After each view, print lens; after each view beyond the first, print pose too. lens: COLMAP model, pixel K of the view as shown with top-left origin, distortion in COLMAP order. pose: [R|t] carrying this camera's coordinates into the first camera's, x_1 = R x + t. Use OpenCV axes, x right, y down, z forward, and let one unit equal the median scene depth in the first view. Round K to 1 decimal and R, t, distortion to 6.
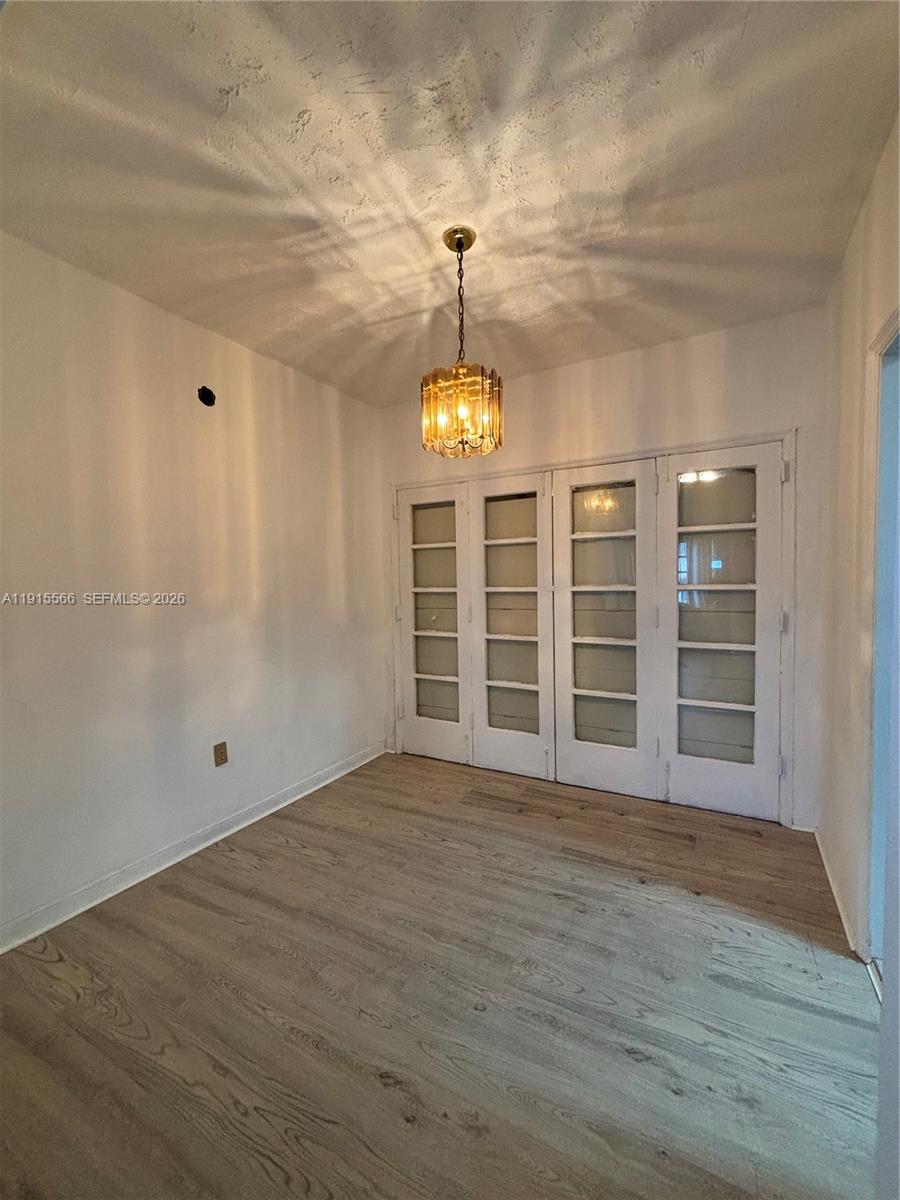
lens RADIAL K [[489.2, 0, 454.0], [0, 489.2, 599.1], [0, 0, 1]] dist [0.000418, 0.003044]
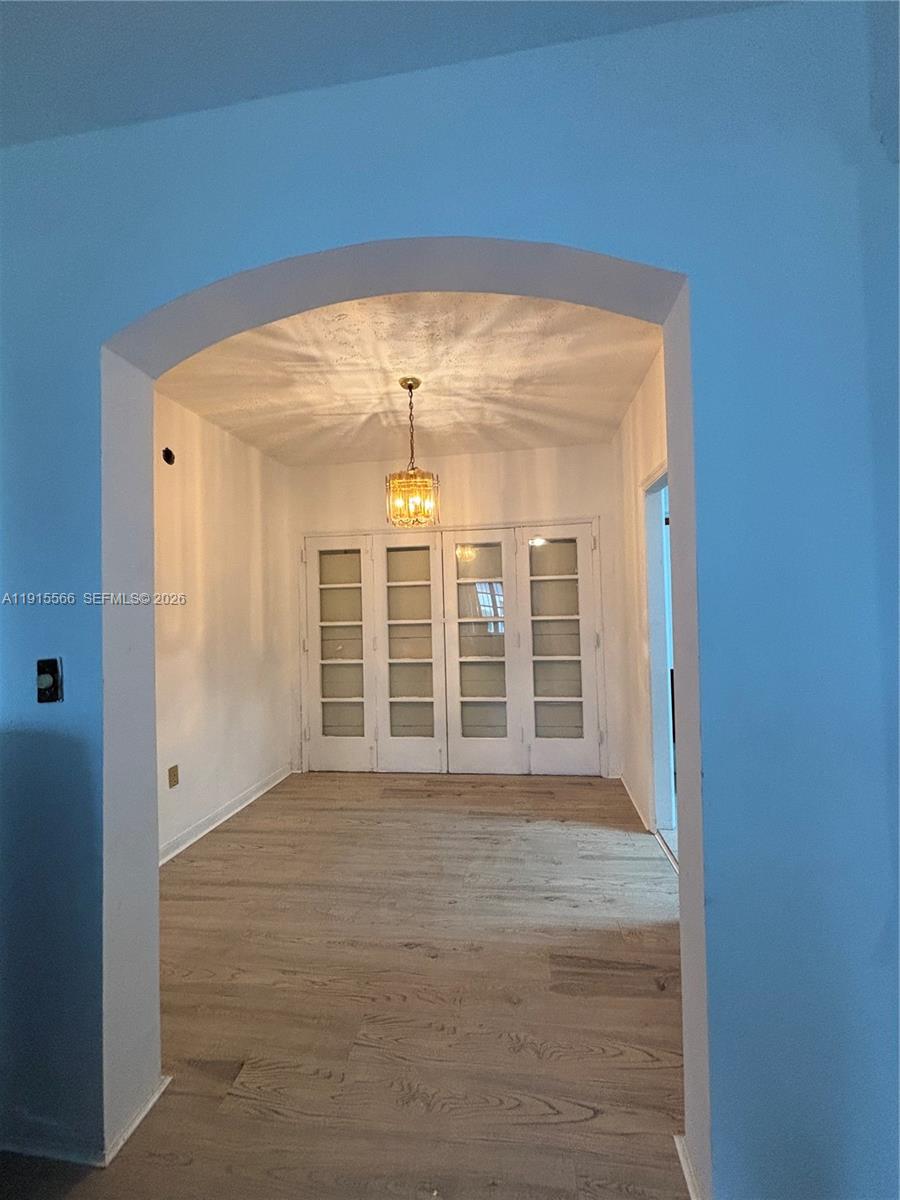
lens RADIAL K [[489.2, 0, 454.0], [0, 489.2, 599.1], [0, 0, 1]] dist [0.000418, 0.003044]
pose [[0.935604, 0.000552, 0.353051, -0.274754], [0.024870, 0.997411, -0.067467, 0.011388], [-0.352174, 0.071903, 0.933168, -0.265968]]
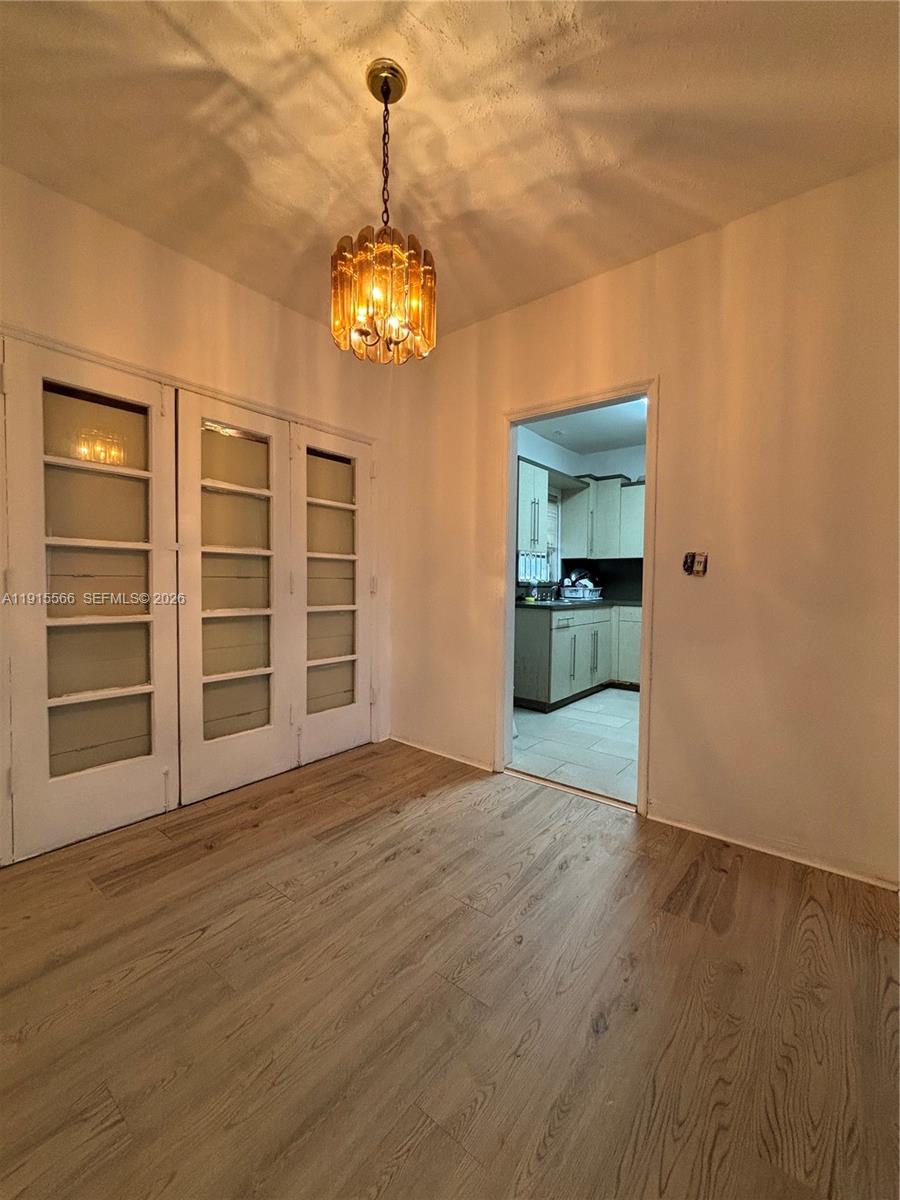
lens RADIAL K [[489.2, 0, 454.0], [0, 489.2, 599.1], [0, 0, 1]] dist [0.000418, 0.003044]
pose [[0.166308, -0.013105, 0.985987, -0.554826], [0.030011, 0.999516, 0.008223, 0.076937], [-0.985617, 0.028223, 0.166621, 0.557200]]
